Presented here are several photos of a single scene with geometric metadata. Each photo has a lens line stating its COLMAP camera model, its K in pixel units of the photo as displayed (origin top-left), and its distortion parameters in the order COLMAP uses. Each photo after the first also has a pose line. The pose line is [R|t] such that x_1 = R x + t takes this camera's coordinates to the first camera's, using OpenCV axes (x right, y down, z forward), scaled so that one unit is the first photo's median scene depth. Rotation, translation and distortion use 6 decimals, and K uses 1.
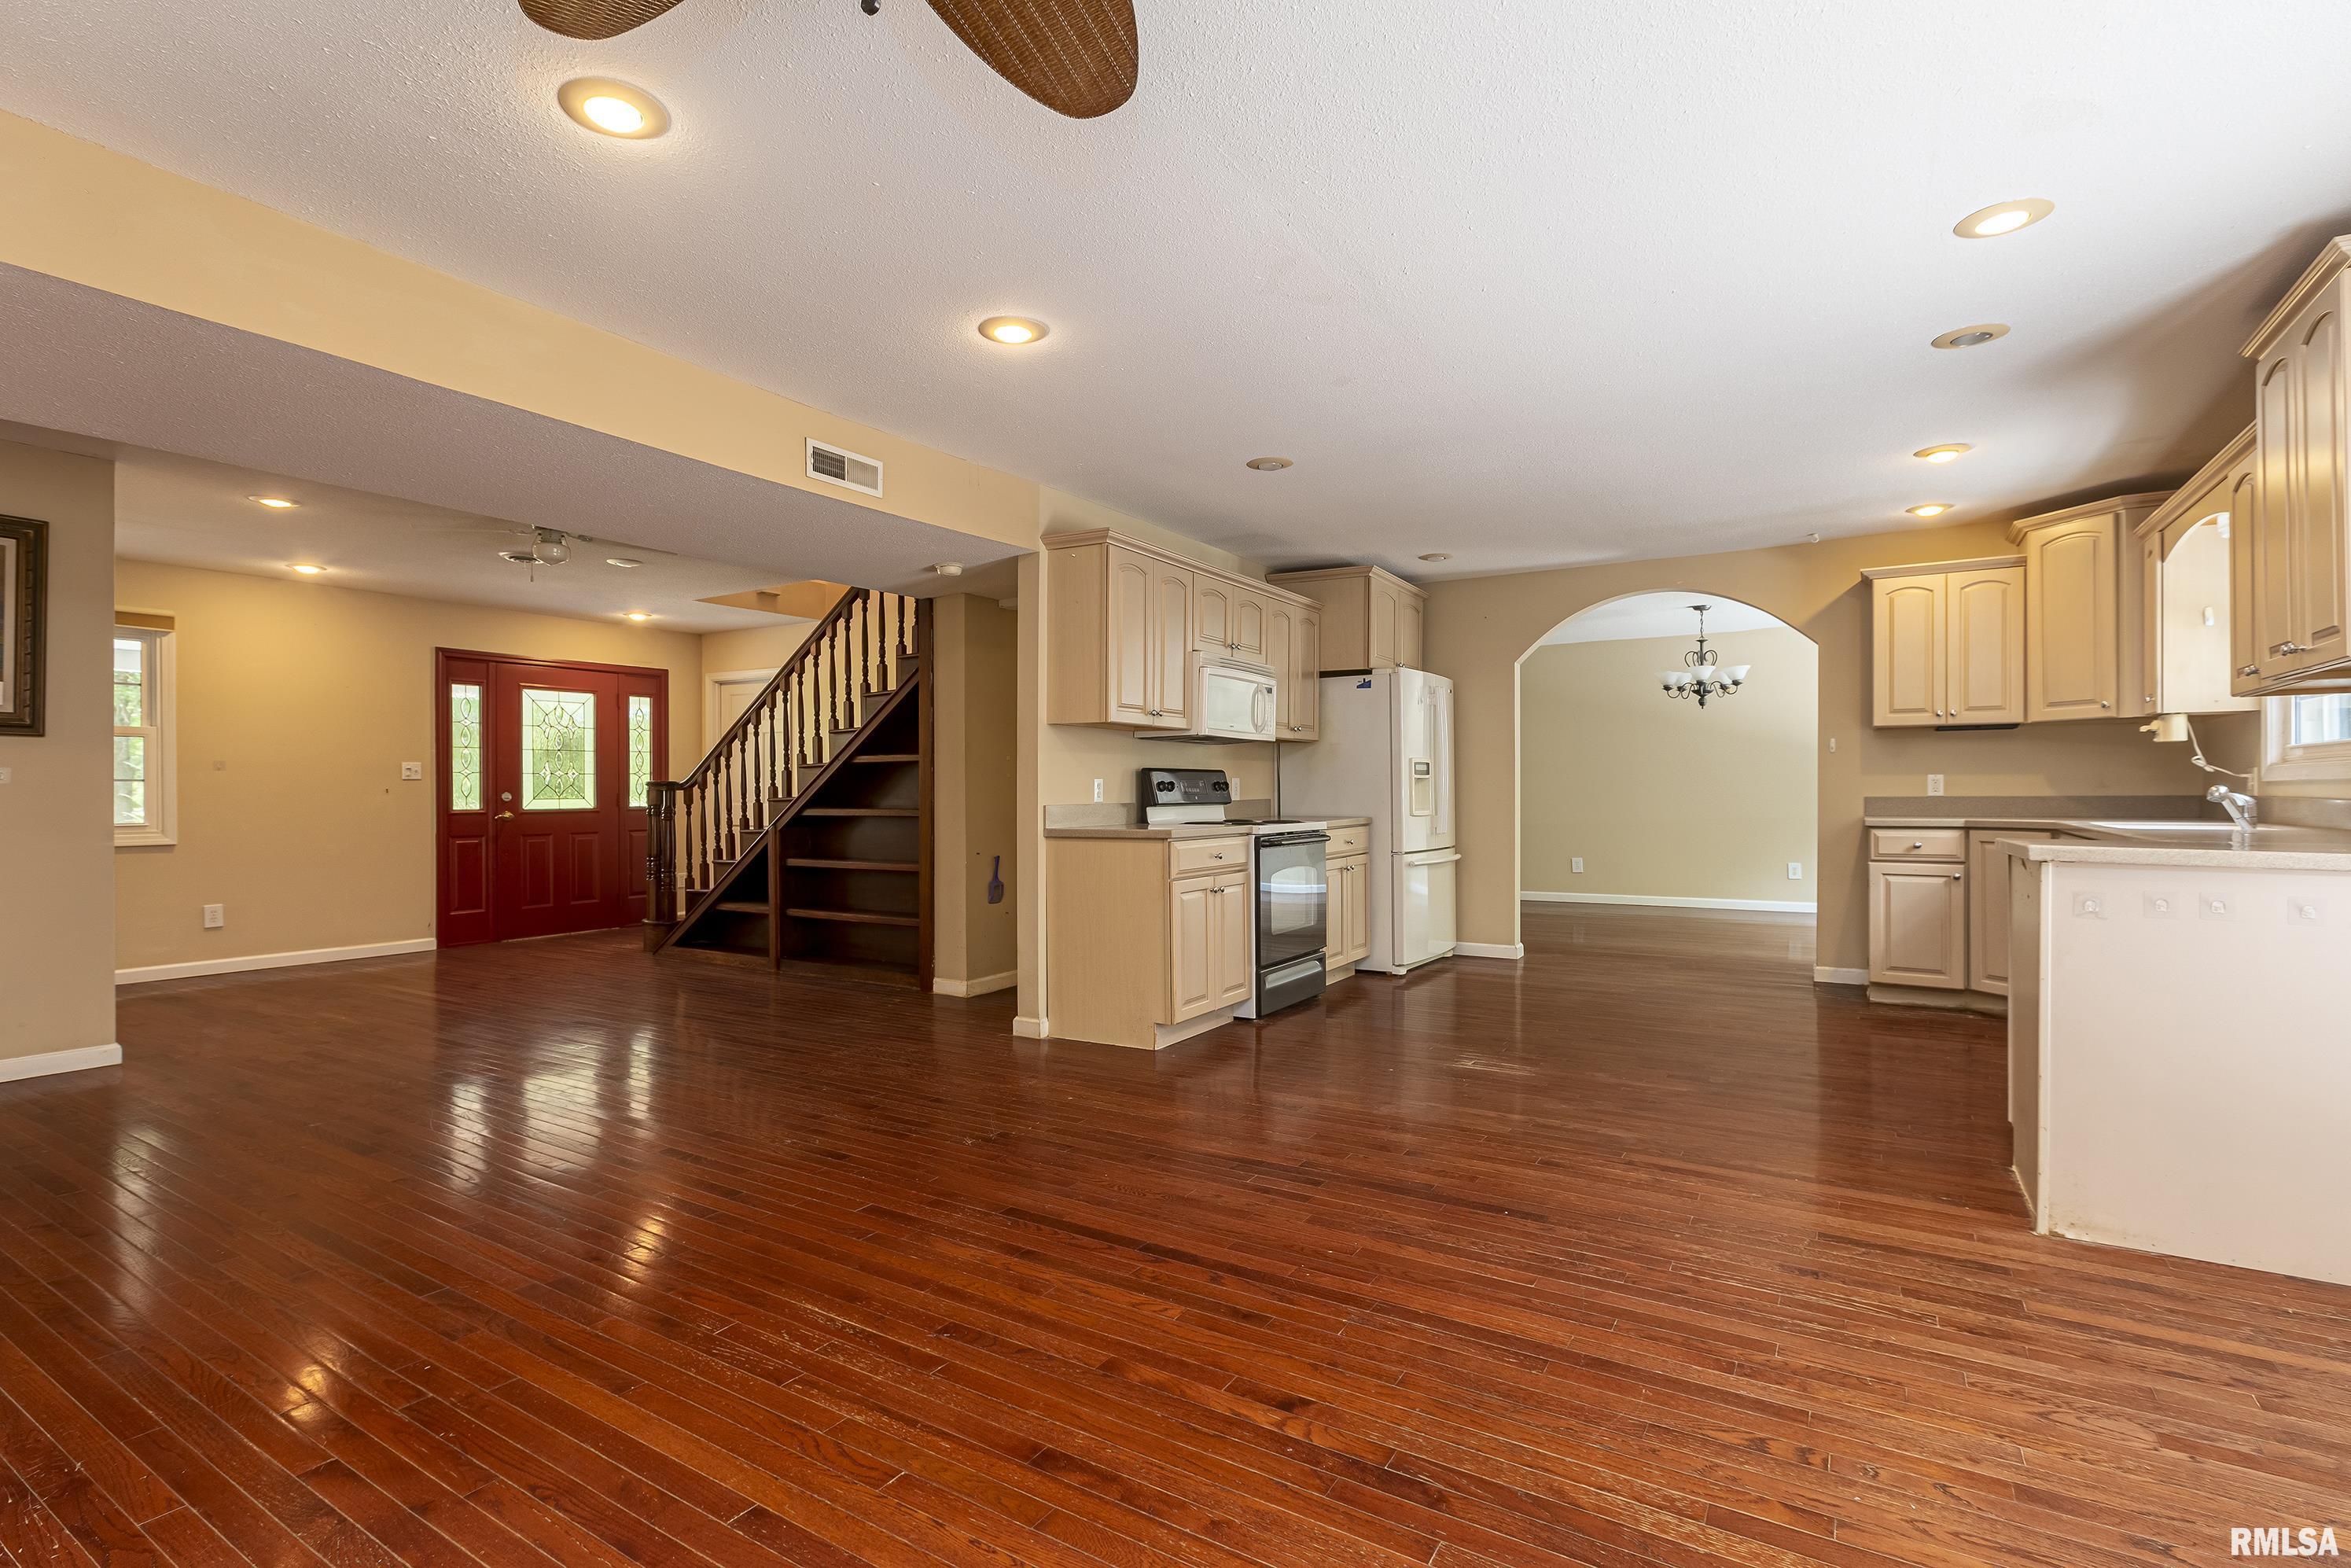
lens RADIAL K [[1067.4, 0, 1141.5], [0, 1067.4, 806.5], [0, 0, 1]] dist [0.002701, -0.001626]
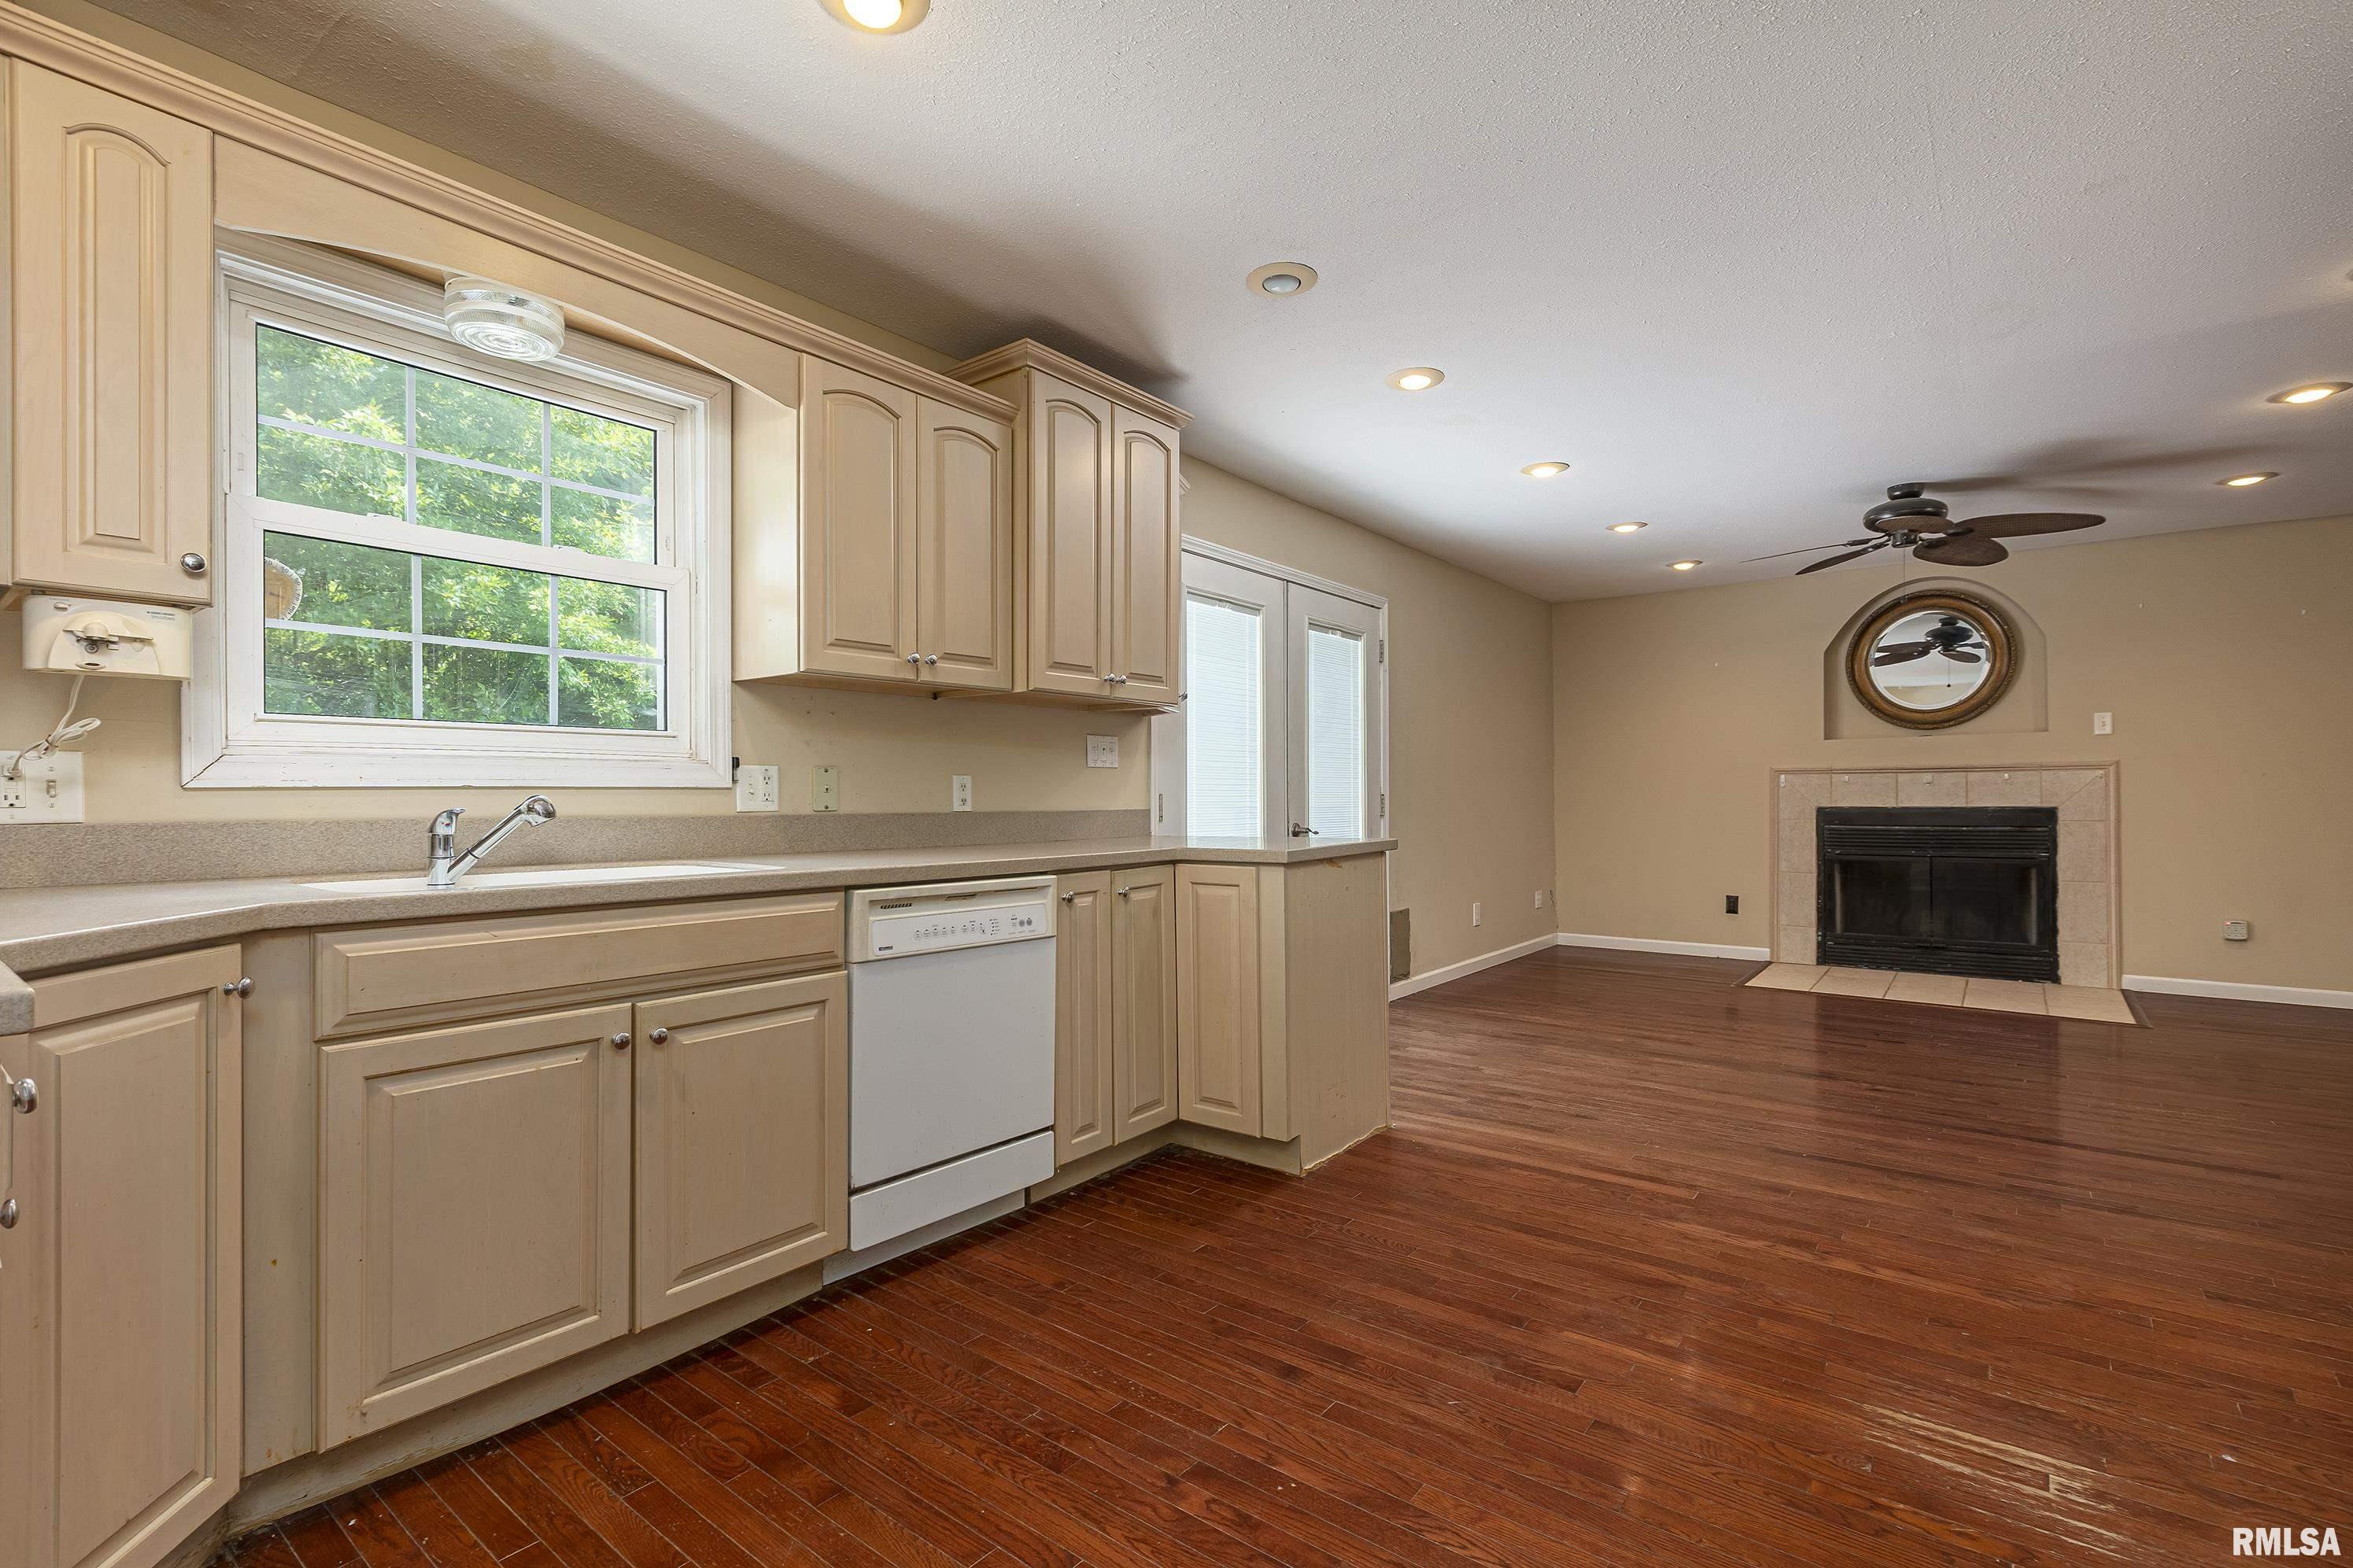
lens RADIAL K [[1068.1, 0, 1167.6], [0, 1068.1, 779.4], [0, 0, 1]] dist [0.002701, -0.001626]
pose [[-0.997173, 0.005432, 0.074942, 0.496845], [0.005080, 0.999975, -0.004887, -0.018316], [-0.074967, -0.004492, -0.997176, 1.164327]]
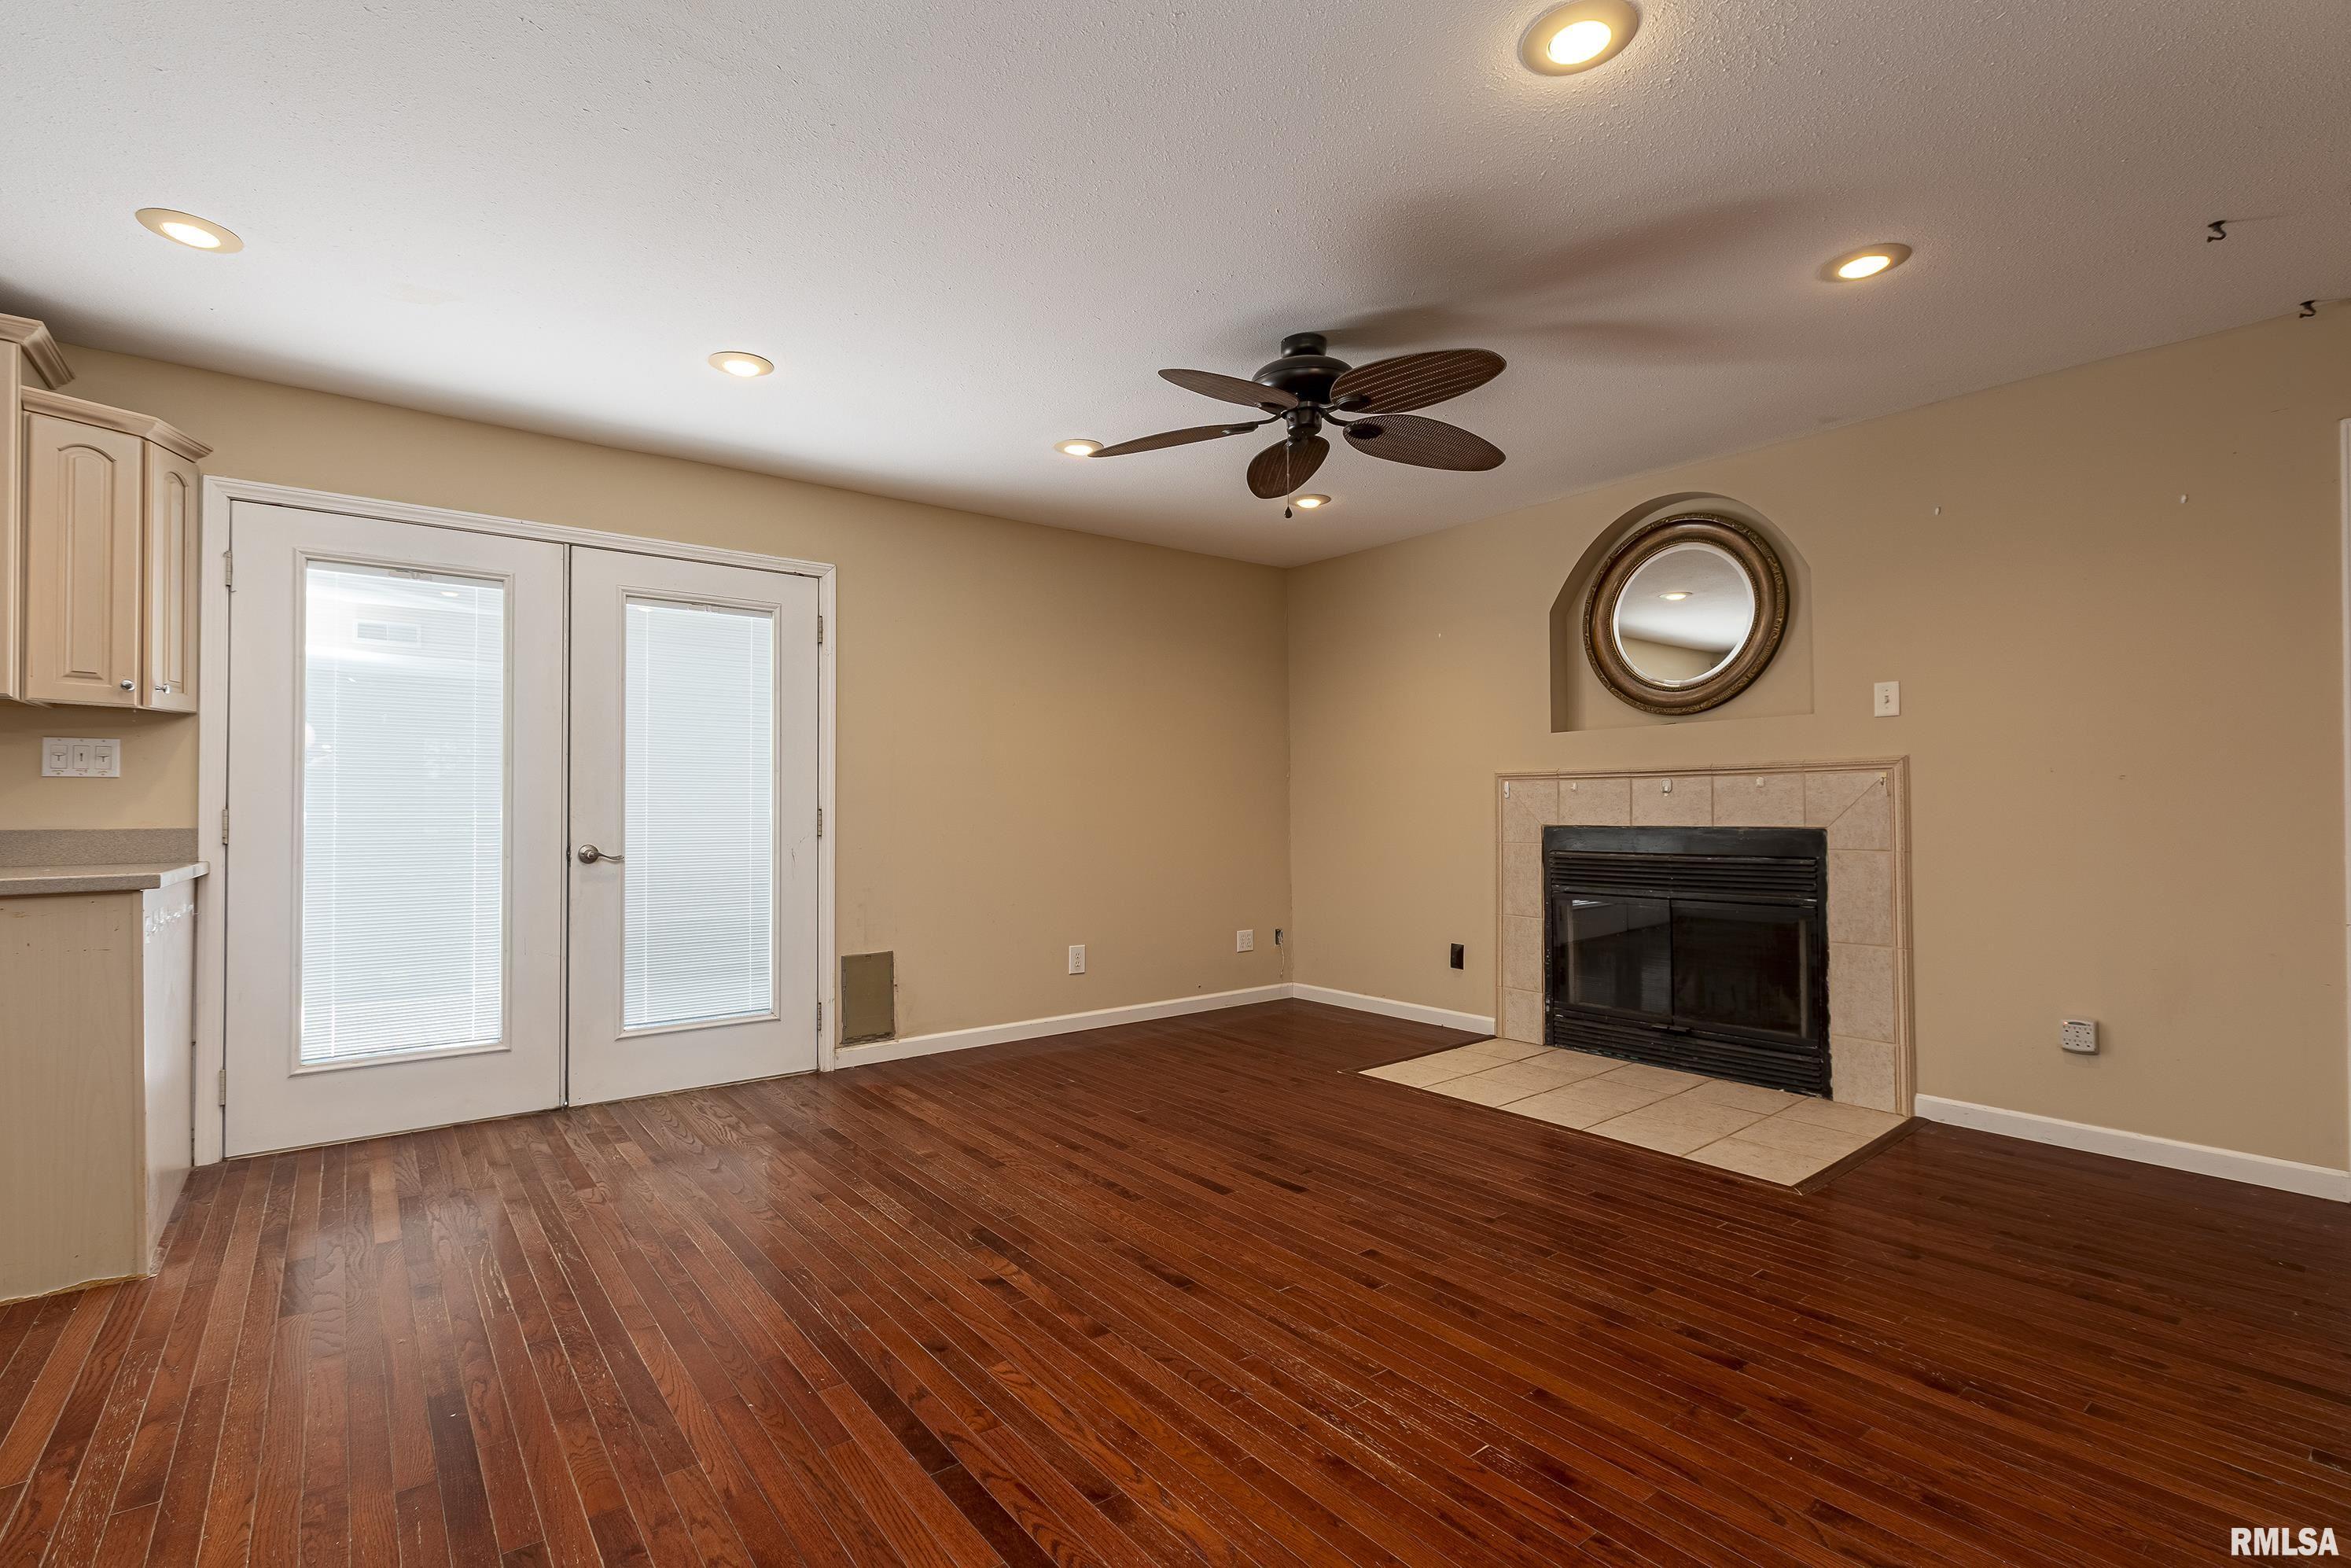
lens RADIAL K [[1067.4, 0, 1181.9], [0, 1067.4, 793.1], [0, 0, 1]] dist [0.002701, -0.001626]
pose [[-0.949035, 0.009249, 0.315034, -0.184474], [0.009152, 0.999957, -0.001788, -0.016861], [-0.315037, 0.001187, -0.949079, 0.795664]]
